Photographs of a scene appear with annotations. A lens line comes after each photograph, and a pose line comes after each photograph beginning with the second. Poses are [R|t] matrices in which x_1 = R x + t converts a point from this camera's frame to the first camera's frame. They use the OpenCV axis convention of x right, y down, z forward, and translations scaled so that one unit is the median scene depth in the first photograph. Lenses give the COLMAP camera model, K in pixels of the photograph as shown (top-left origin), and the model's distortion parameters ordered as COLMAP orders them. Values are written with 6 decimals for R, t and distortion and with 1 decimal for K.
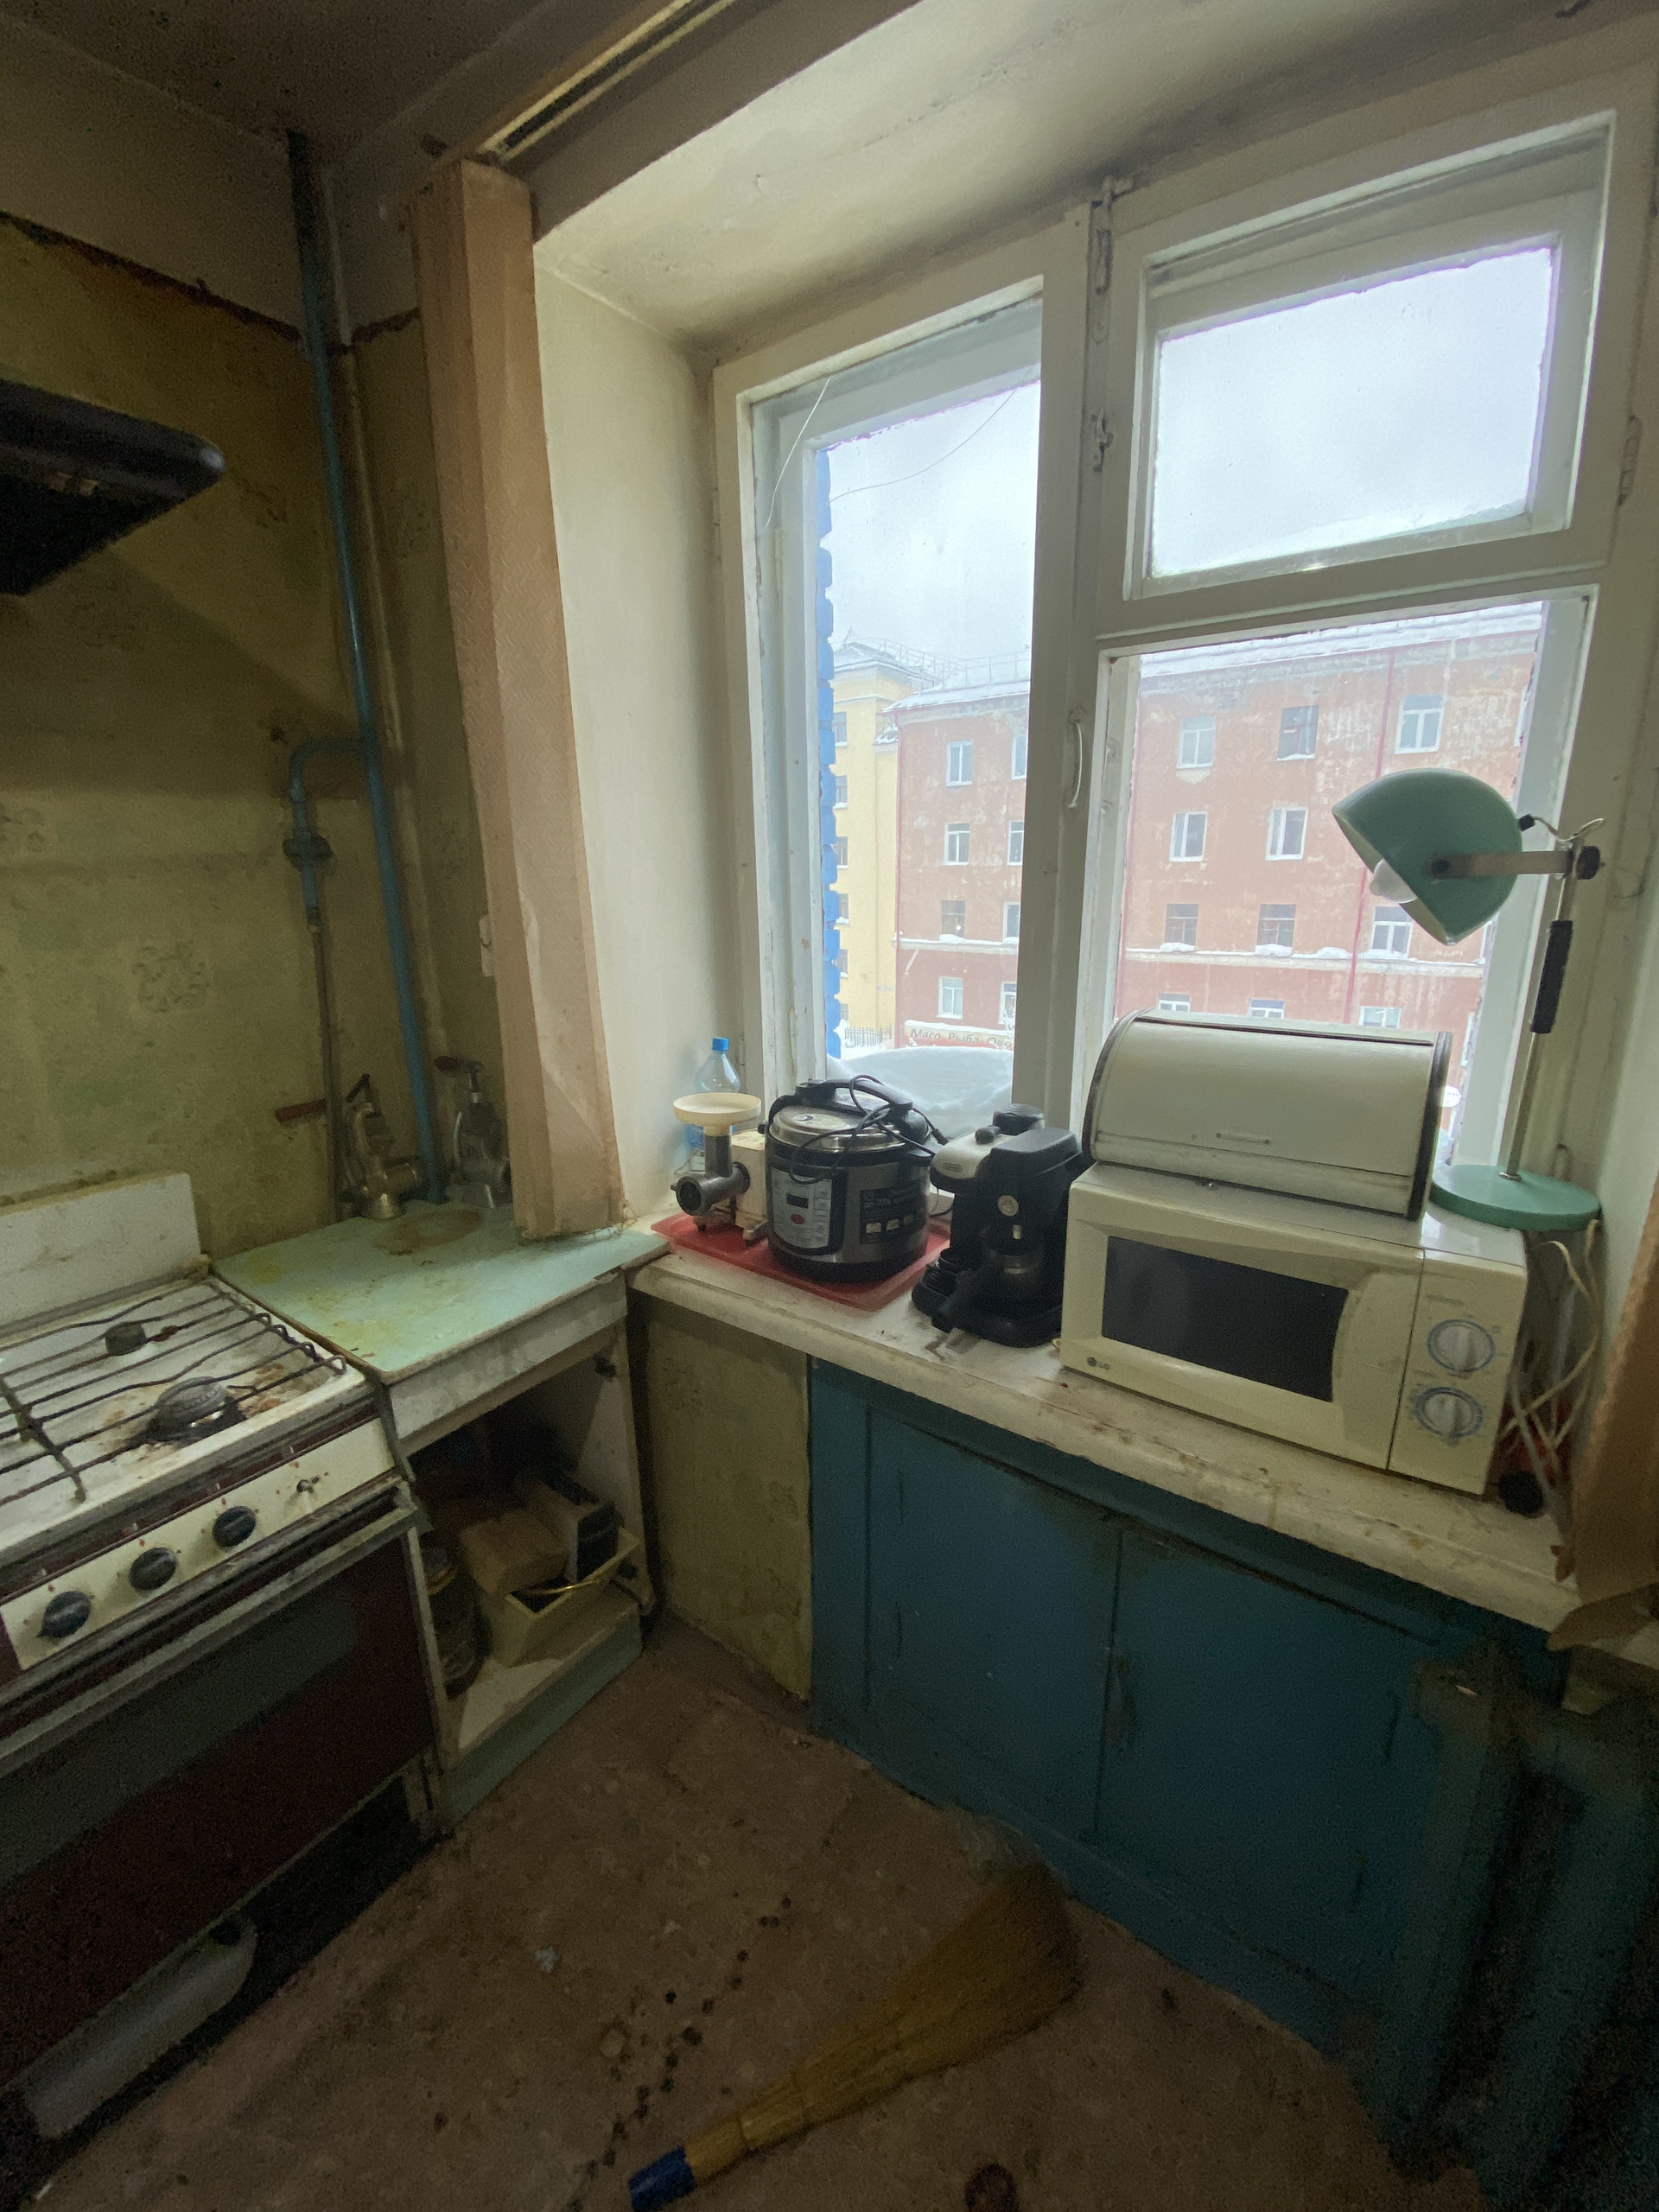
lens RADIAL K [[893.1, 0, 847.8], [0, 893.1, 1096.3], [0, 0, 1]] dist [0.008851, -0.016825]
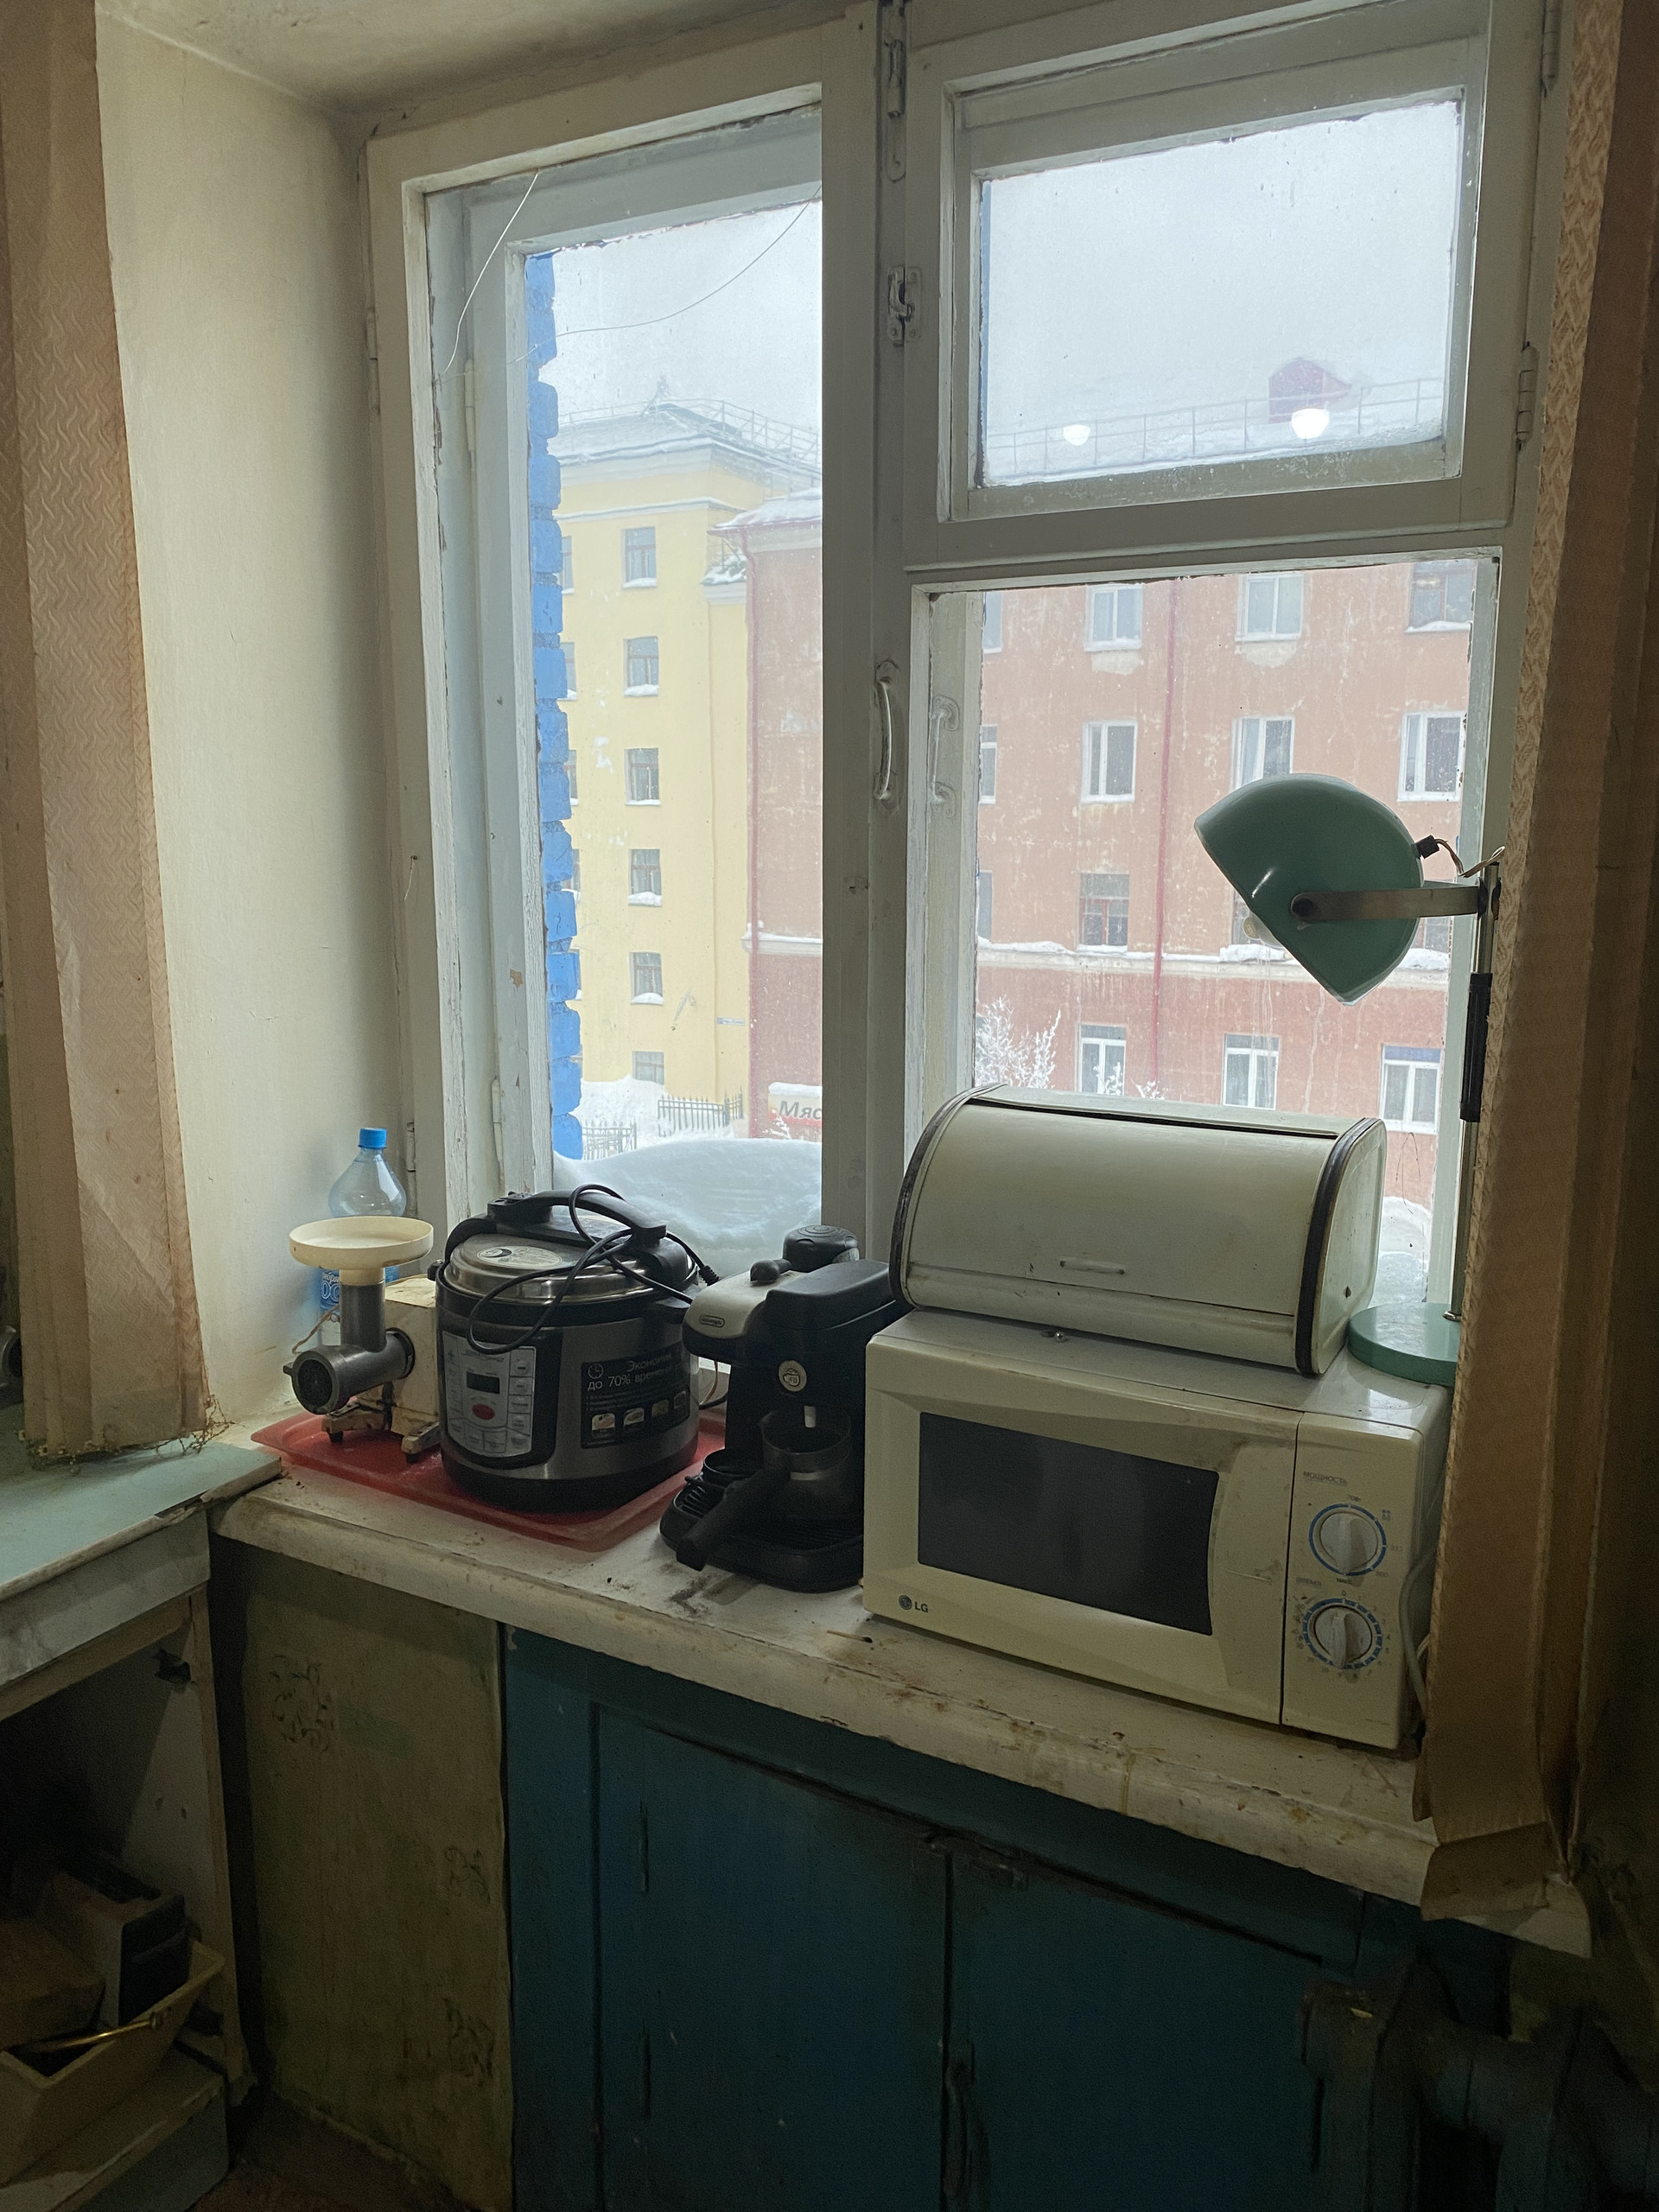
lens RADIAL K [[1706.2, 0, 829.6], [0, 1706.2, 1080.2], [0, 0, 1]] dist [-0.002559, -0.002730]
pose [[0.995591, -0.003584, 0.093736, 0.078273], [0.011671, 0.996239, -0.085861, 0.008518], [-0.093075, 0.086576, 0.991888, -0.267761]]
